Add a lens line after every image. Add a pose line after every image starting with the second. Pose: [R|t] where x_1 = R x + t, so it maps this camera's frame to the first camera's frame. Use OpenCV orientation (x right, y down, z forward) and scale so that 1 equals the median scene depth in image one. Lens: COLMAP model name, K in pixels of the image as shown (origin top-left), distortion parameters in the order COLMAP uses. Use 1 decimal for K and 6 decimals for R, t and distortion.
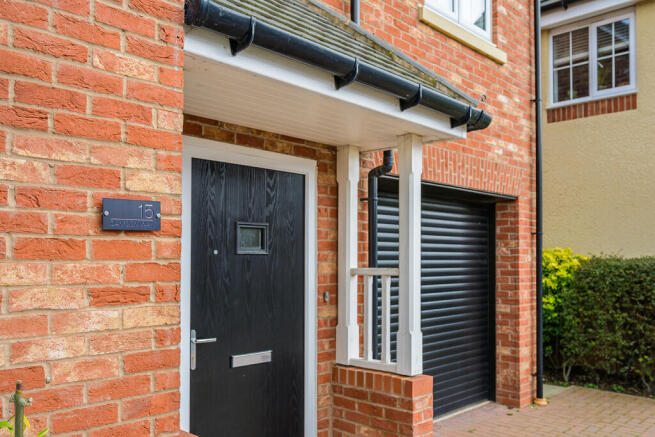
lens RADIAL K [[568.6, 0, 327.5], [0, 568.6, 218.5], [0, 0, 1]] dist [0.001789, 0.000692]
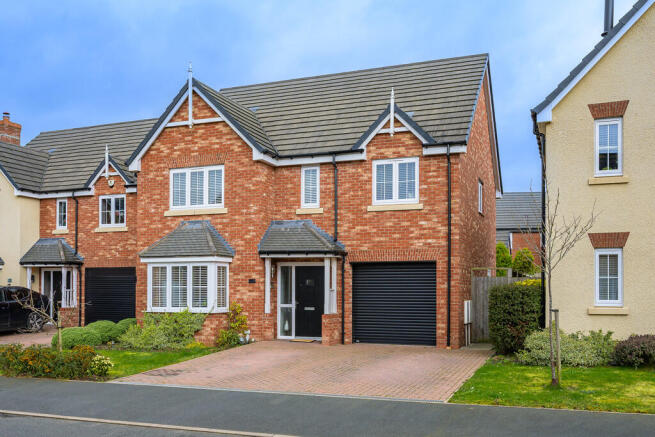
lens RADIAL K [[599.7, 0, 327.5], [0, 599.7, 218.5], [0, 0, 1]] dist [0.000202, -0.000049]
pose [[0.389820, -0.105789, -0.914795, 4.489210], [0.064301, 0.994082, -0.087557, -0.041569], [0.918644, -0.024691, 0.394315, -0.761801]]
